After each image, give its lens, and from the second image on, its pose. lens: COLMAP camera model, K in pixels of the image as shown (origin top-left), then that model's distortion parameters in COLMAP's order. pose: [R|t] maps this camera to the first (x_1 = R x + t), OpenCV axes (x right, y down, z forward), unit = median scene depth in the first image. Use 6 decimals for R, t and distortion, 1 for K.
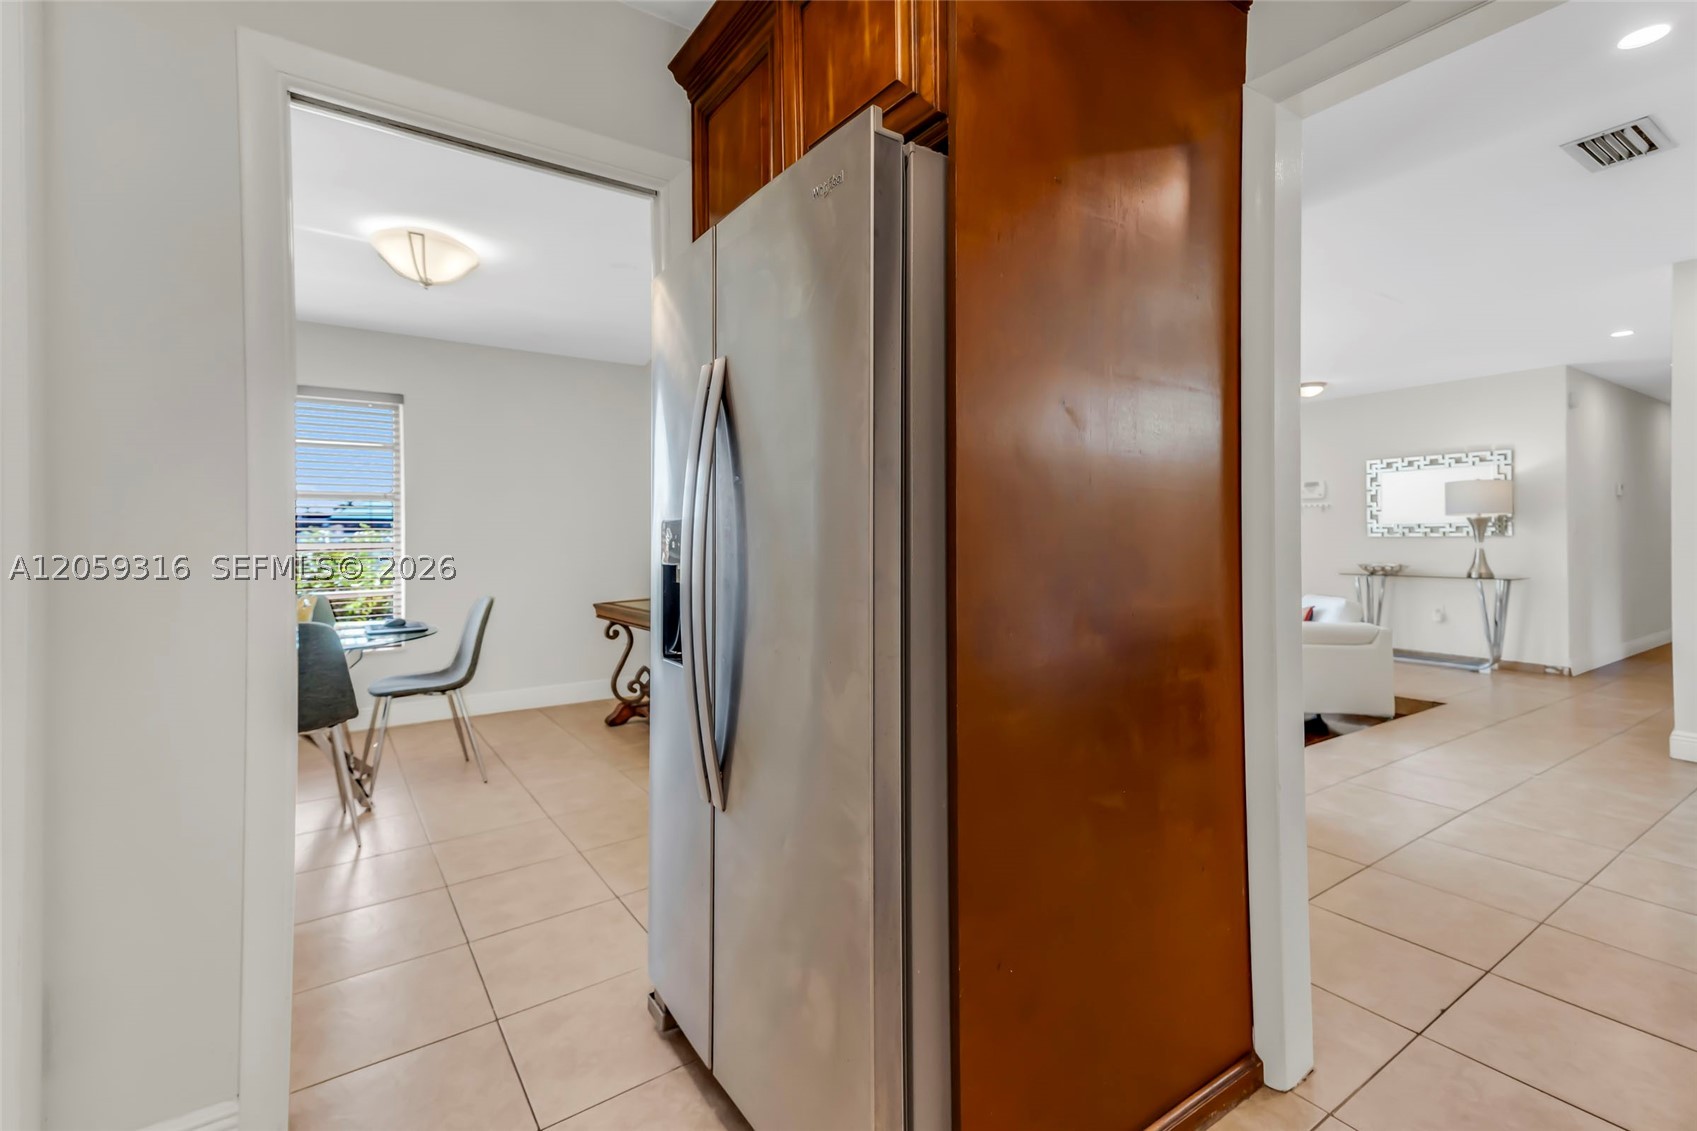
lens RADIAL K [[763.0, 0, 847.1], [0, 763.0, 541.4], [0, 0, 1]] dist [0.045786, 0.000079]
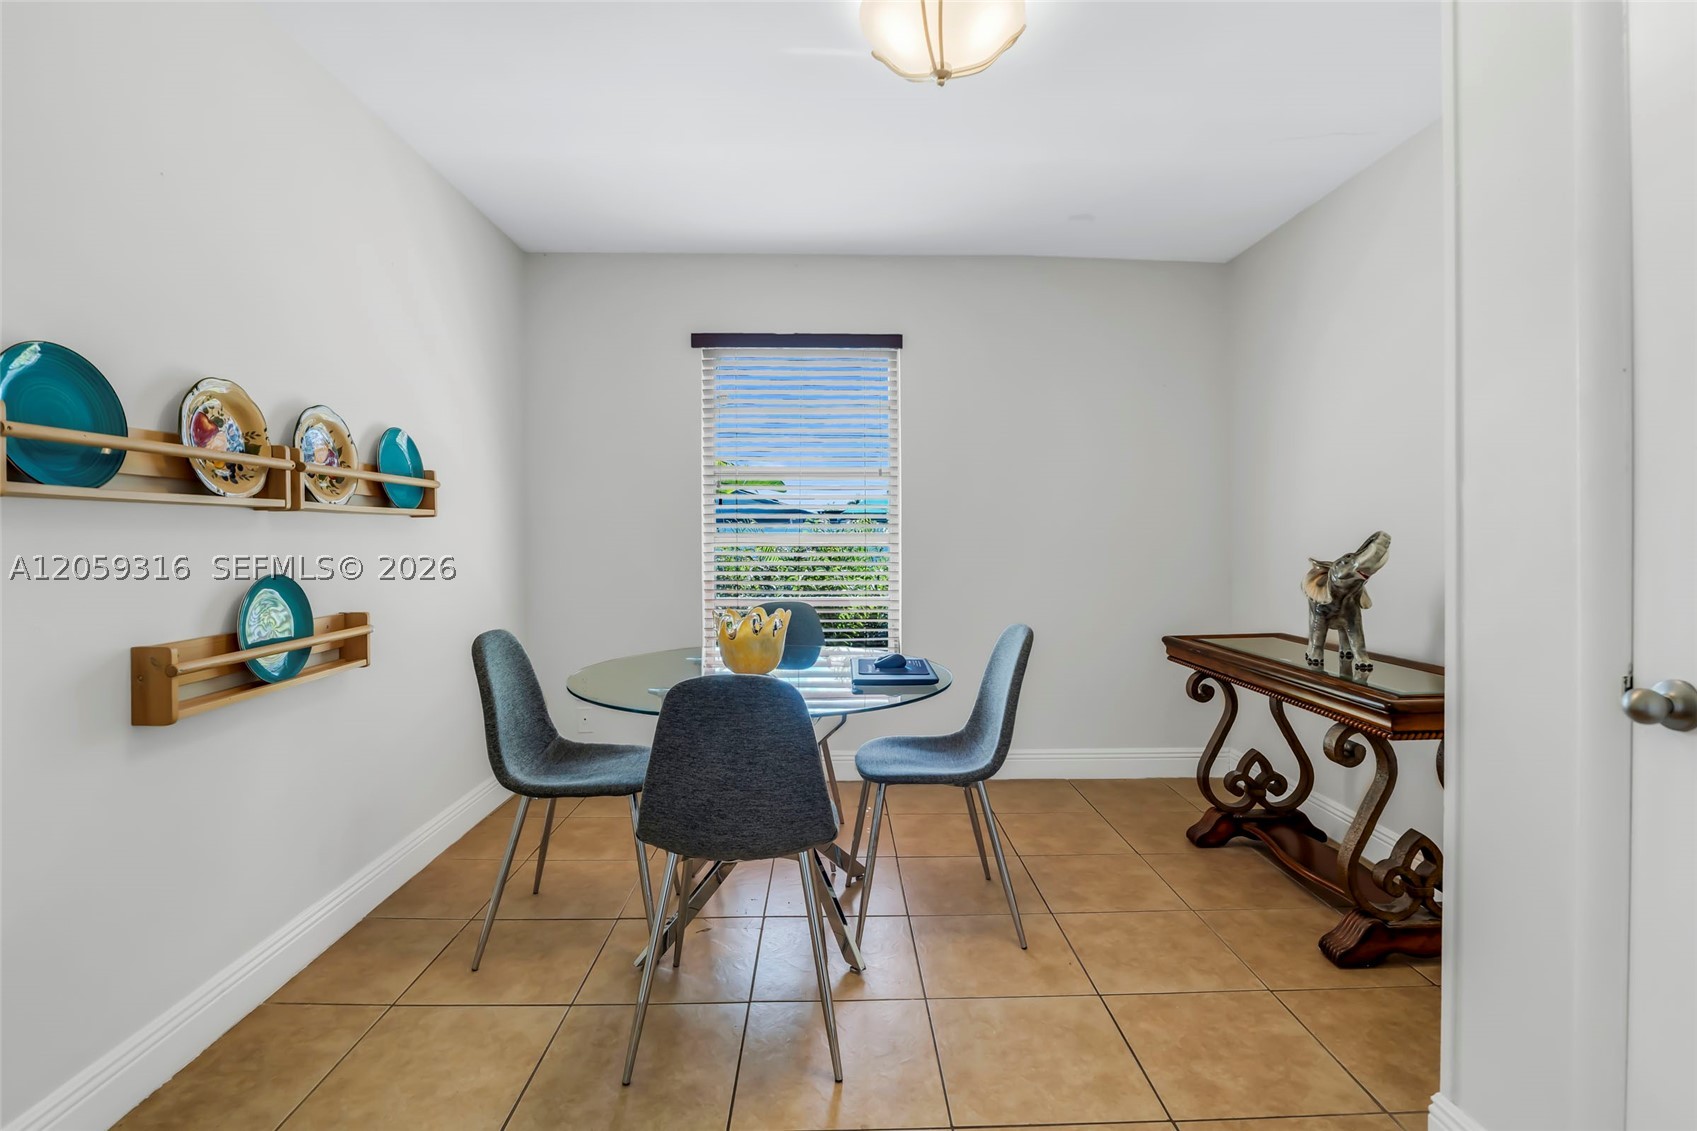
lens RADIAL K [[801.2, 0, 848.1], [0, 801.2, 535.7], [0, 0, 1]] dist [-0.015860, 0.000450]
pose [[0.834547, -0.001565, -0.550935, -0.208449], [-0.004882, 0.999936, -0.010235, 0.008510], [0.550915, 0.011231, 0.834486, 0.359404]]
